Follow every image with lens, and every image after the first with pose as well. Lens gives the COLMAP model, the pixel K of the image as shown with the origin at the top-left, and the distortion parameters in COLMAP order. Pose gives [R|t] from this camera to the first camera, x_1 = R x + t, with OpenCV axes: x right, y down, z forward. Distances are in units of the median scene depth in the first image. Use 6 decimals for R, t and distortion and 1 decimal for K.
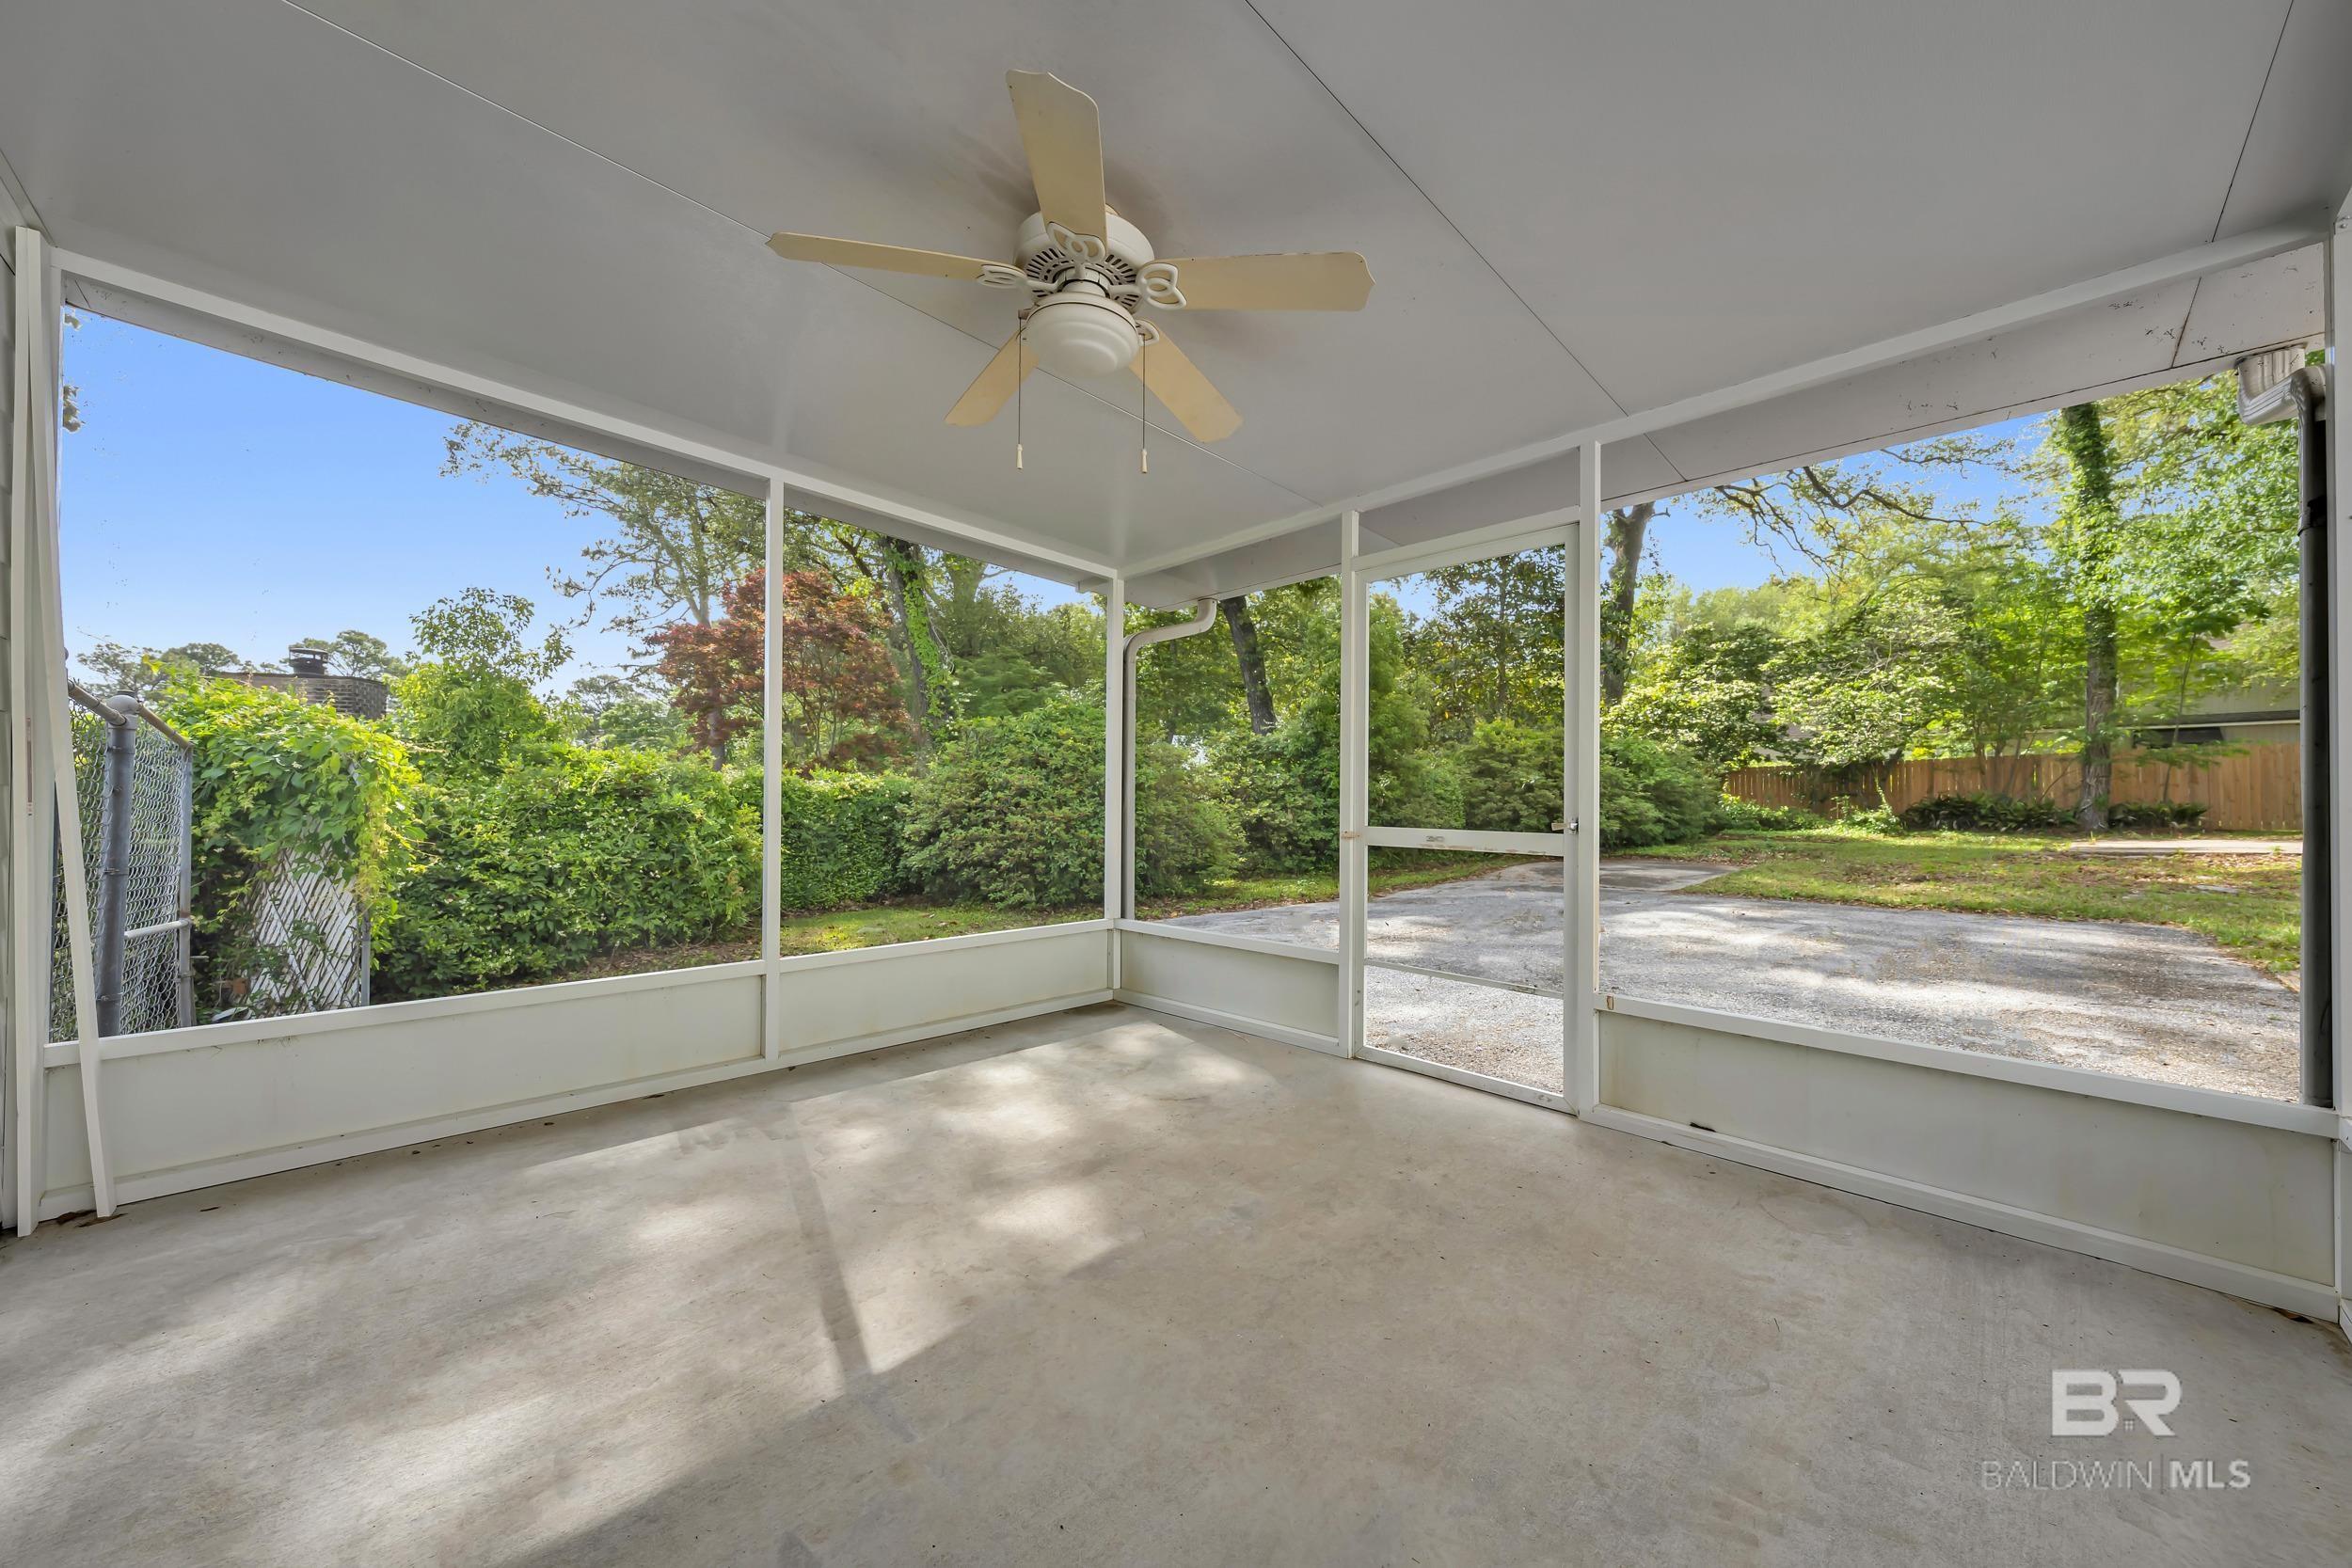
lens RADIAL K [[826.3, 0, 1179.6], [0, 826.3, 793.2], [0, 0, 1]] dist [-0.001856, -0.000189]
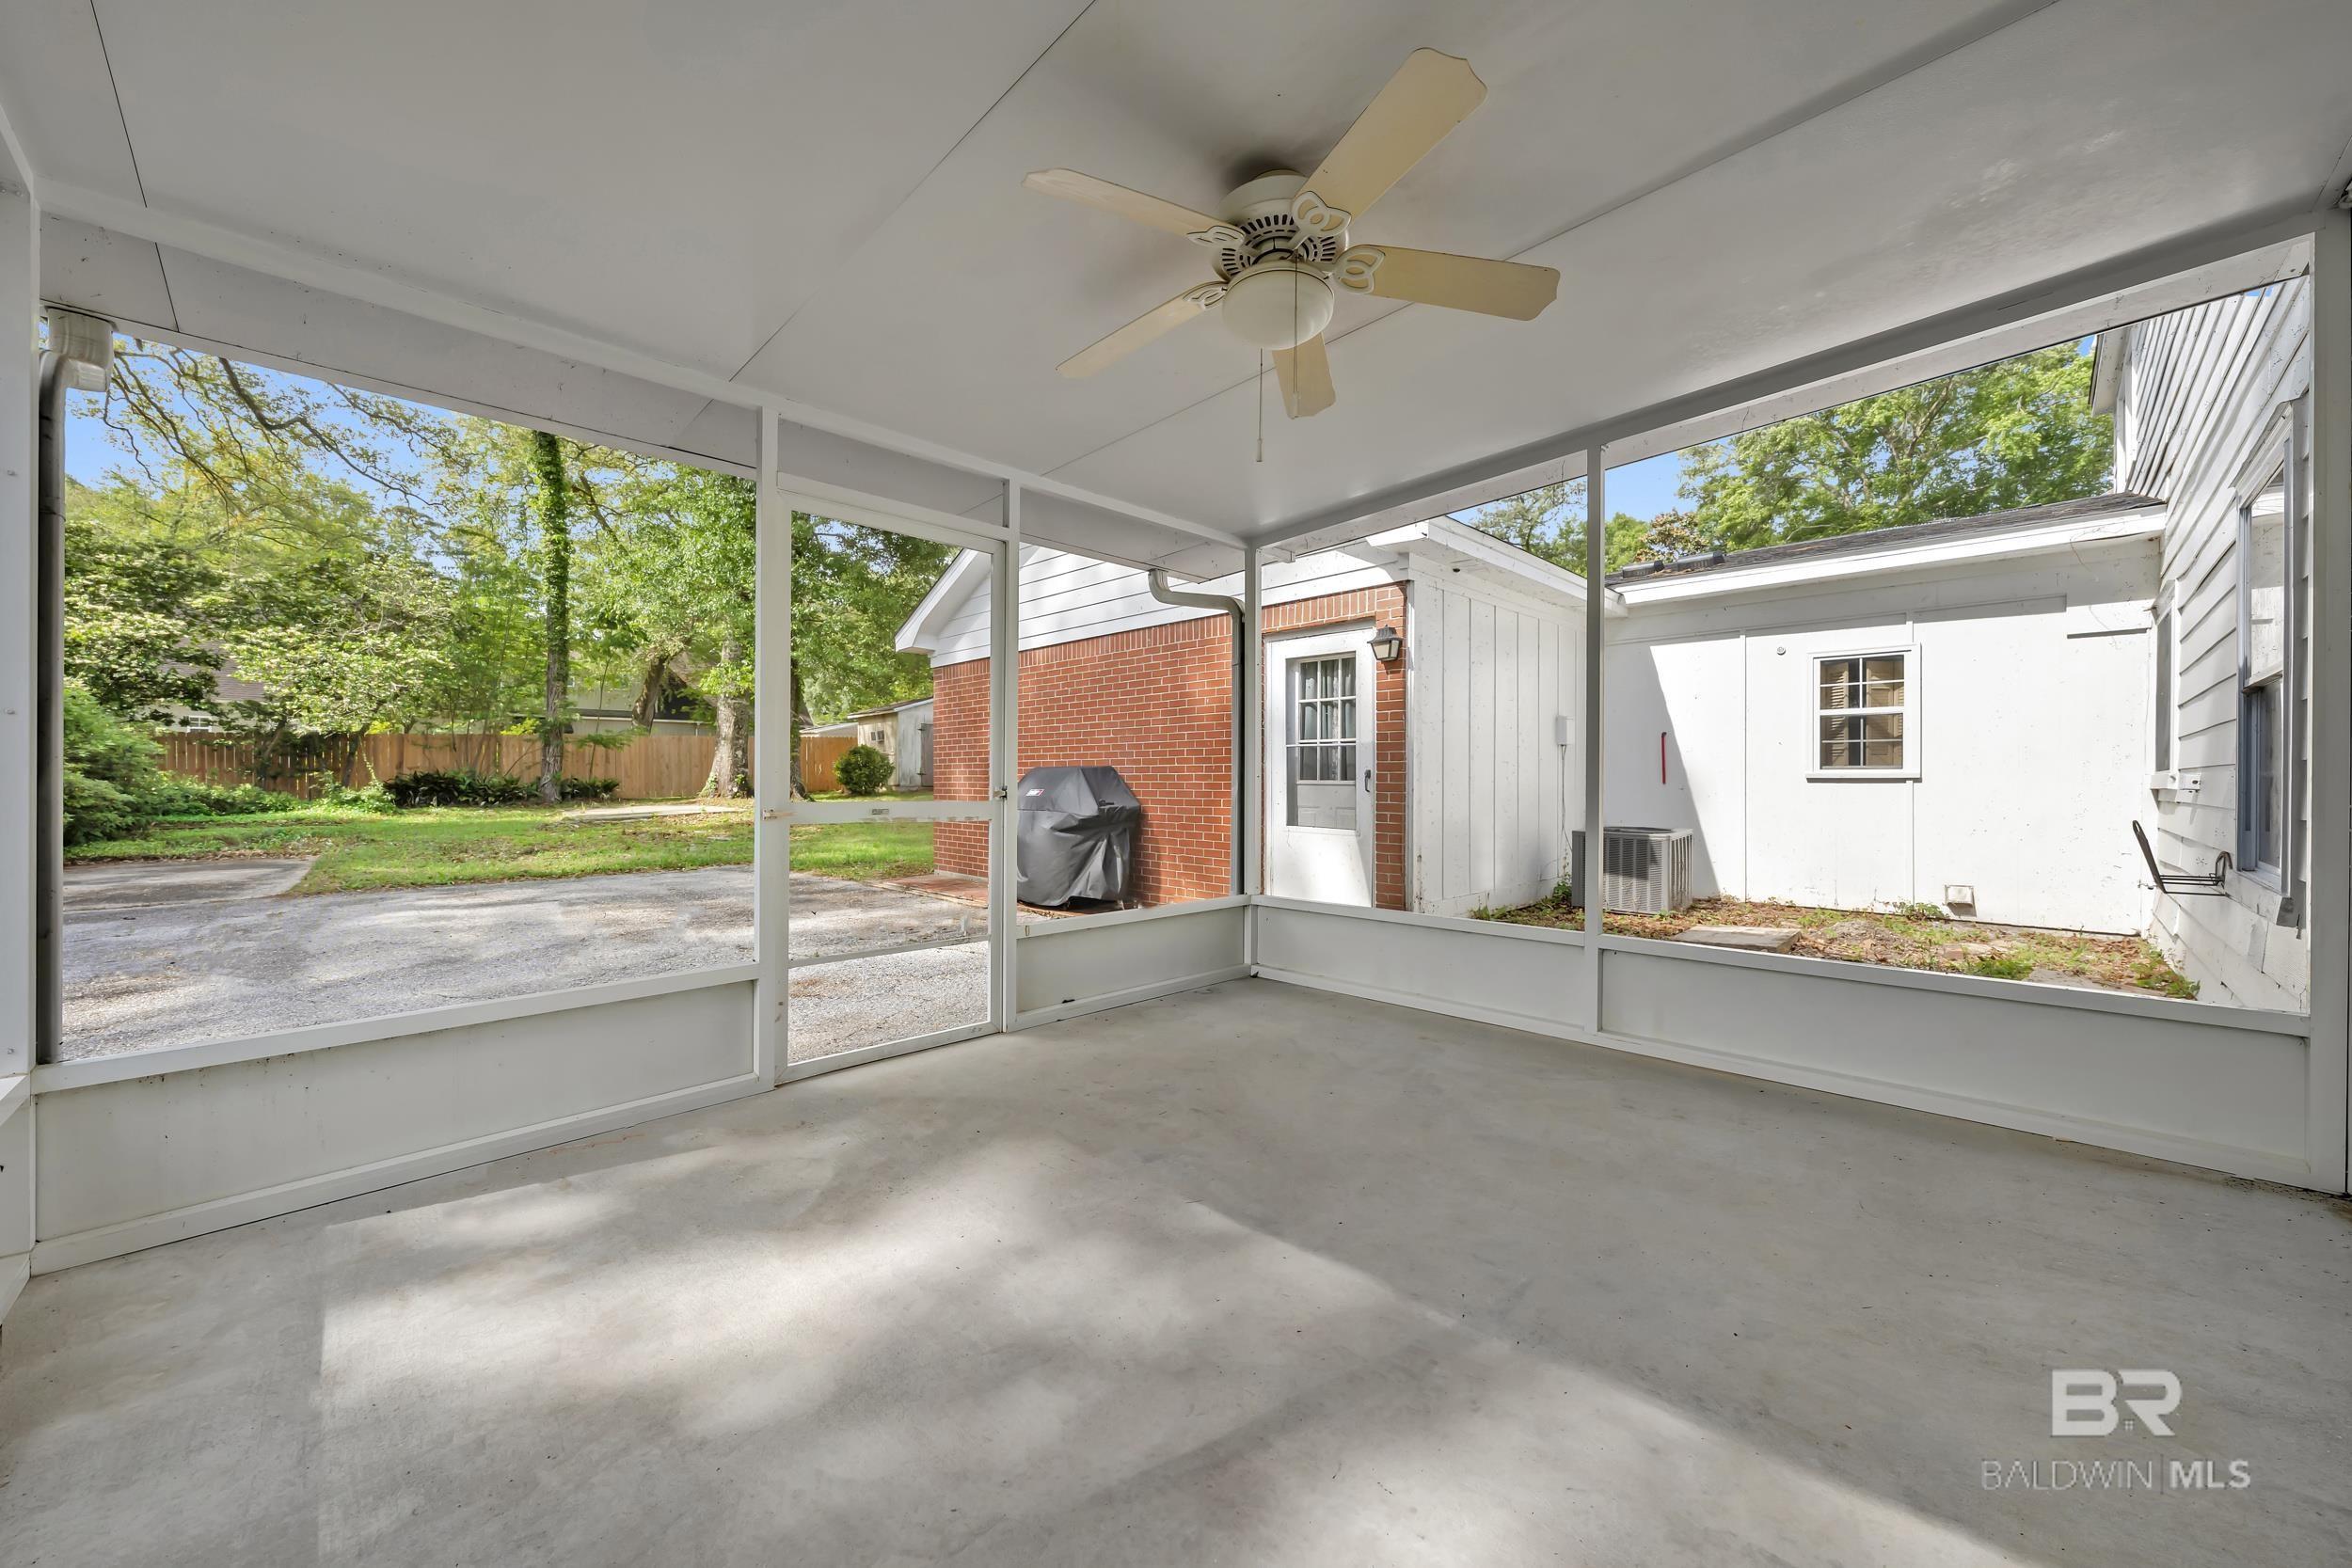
lens RADIAL K [[865.5, 0, 1176.6], [0, 865.5, 783.8], [0, 0, 1]] dist [0.000114, 0.000034]
pose [[0.005759, -0.008783, 0.999945, -0.107411], [-0.007472, 0.999933, 0.008826, 0.001875], [-0.999955, -0.007523, 0.005693, 0.101132]]
